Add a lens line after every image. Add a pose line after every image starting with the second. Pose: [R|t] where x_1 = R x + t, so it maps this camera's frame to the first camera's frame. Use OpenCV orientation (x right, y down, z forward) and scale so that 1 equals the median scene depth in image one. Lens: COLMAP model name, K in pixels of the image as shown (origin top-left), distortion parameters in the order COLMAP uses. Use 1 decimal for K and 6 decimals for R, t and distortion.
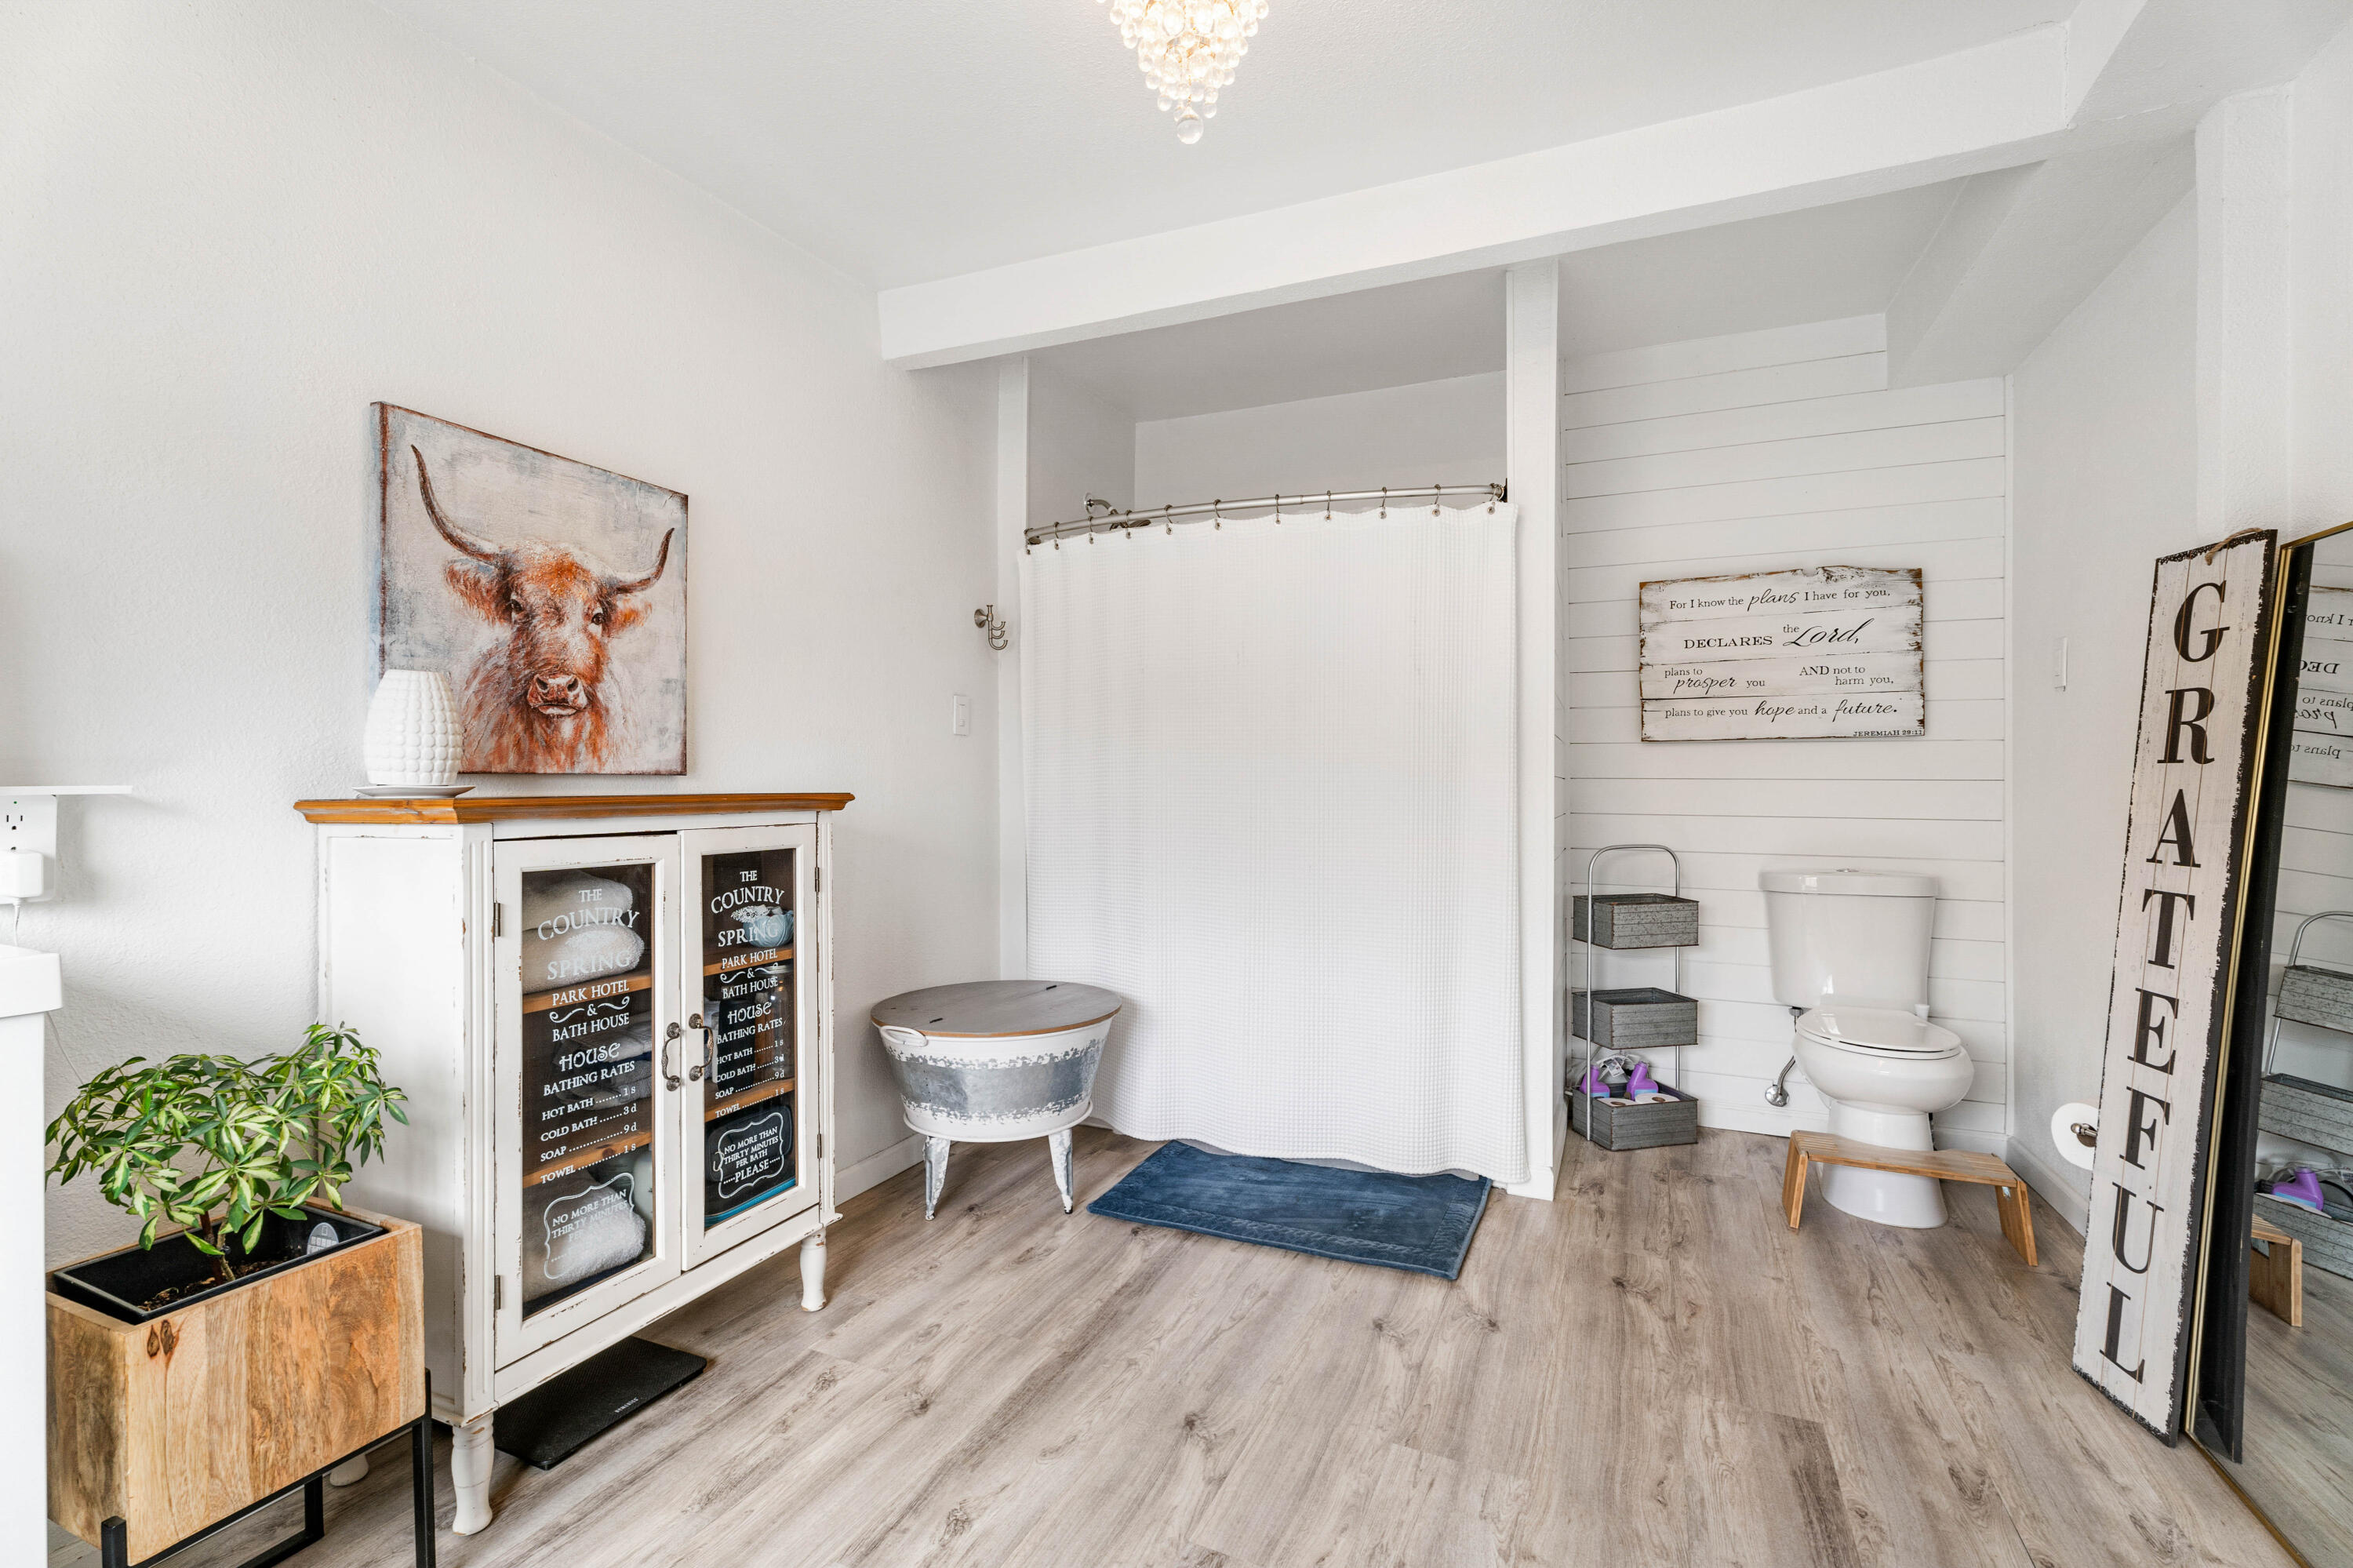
lens RADIAL K [[1100.3, 0, 1163.1], [0, 1100.3, 789.8], [0, 0, 1]] dist [-0.004496, -0.001257]
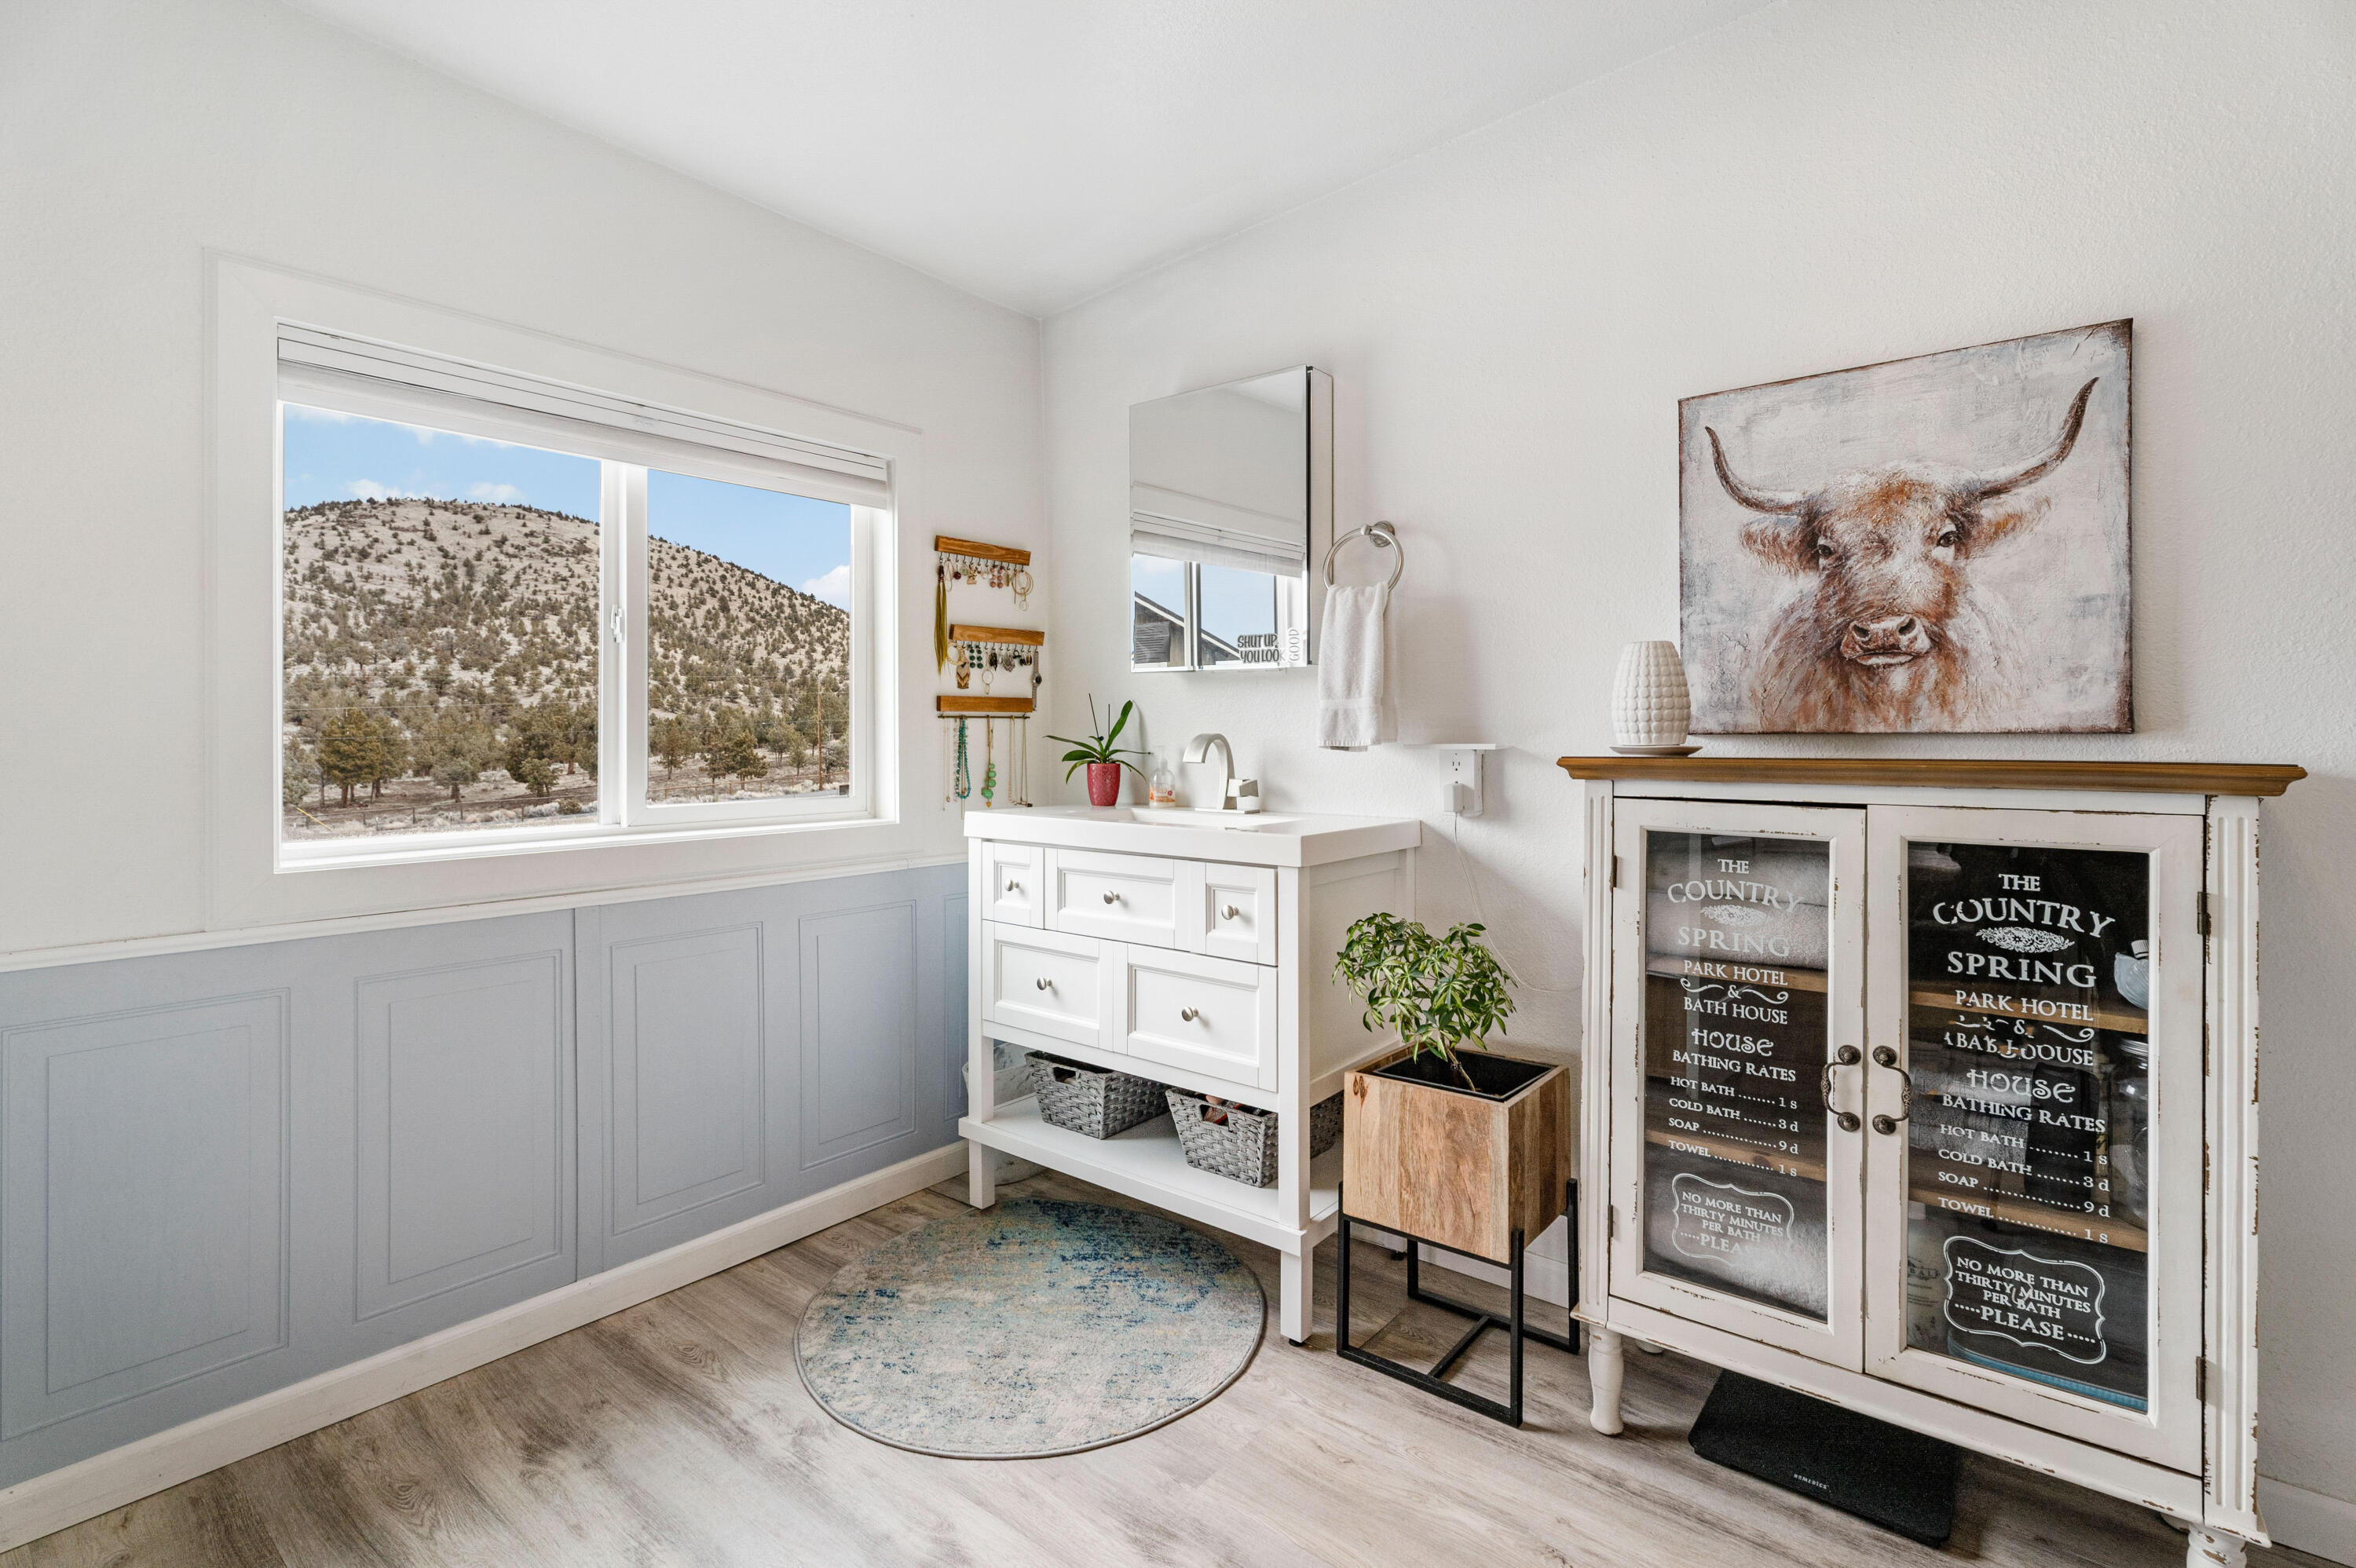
lens RADIAL K [[1075.2, 0, 1138.2], [0, 1075.2, 735.7], [0, 0, 1]] dist [0.000847, -0.000137]
pose [[-0.291308, -0.003674, -0.956622, 0.433224], [-0.008243, 0.999965, -0.001331, -0.006747], [0.956594, 0.007498, -0.291328, 0.706565]]
